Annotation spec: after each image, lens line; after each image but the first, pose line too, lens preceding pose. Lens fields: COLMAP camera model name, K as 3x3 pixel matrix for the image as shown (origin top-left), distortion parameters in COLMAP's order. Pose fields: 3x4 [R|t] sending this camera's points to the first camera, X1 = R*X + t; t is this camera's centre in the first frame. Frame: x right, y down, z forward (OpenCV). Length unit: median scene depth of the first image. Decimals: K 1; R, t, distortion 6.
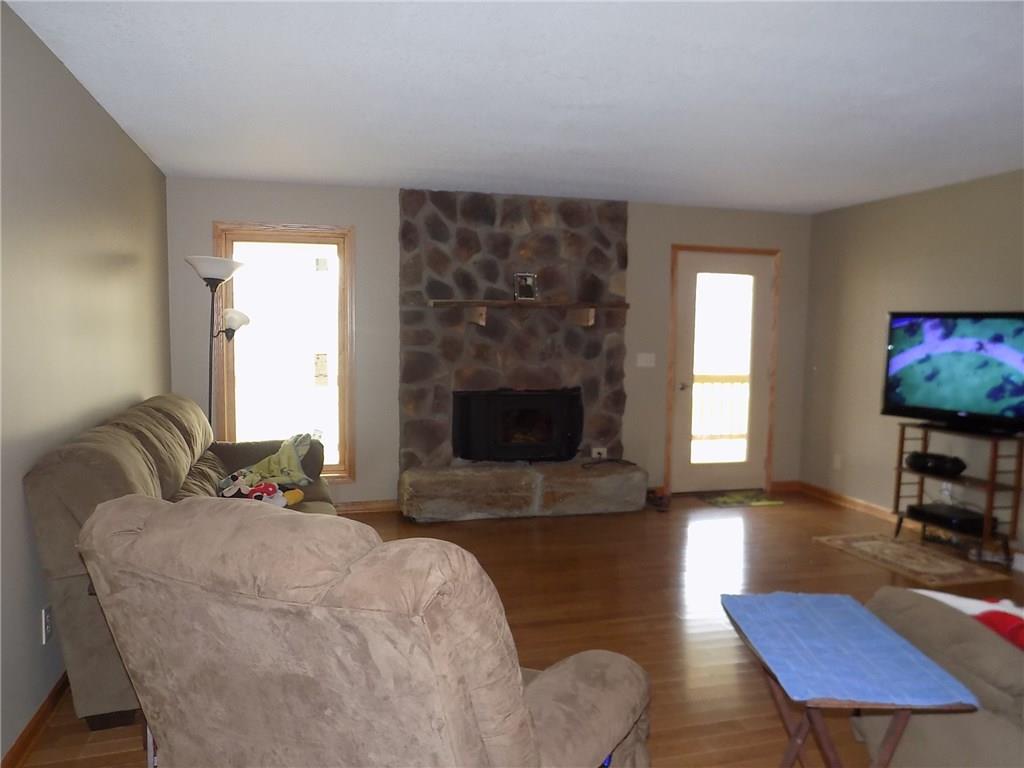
lens RADIAL K [[761.6, 0, 511.5], [0, 761.6, 384.4], [0, 0, 1]] dist [-0.016072, 0.014528]
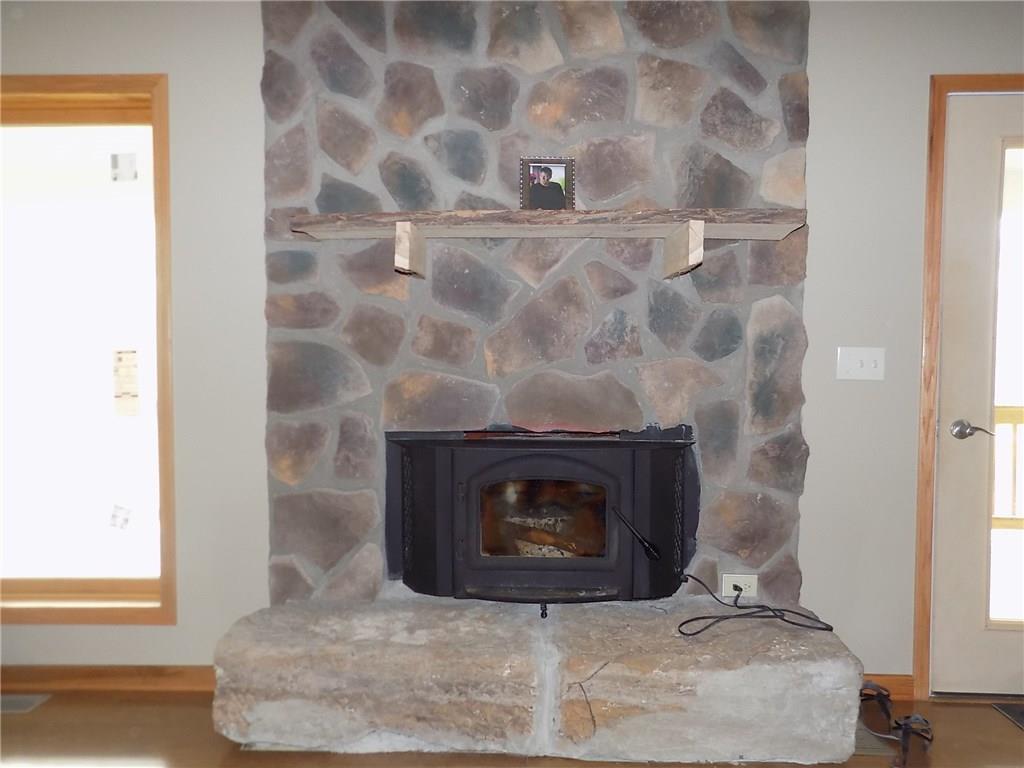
lens RADIAL K [[761.6, 0, 512.5], [0, 761.6, 387.0], [0, 0, 1]] dist [-0.016072, 0.014528]
pose [[0.956165, -0.000869, -0.292828, 0.125128], [-0.011929, 0.999050, -0.041914, 0.000721], [0.292587, 0.043570, 0.955246, 0.595784]]
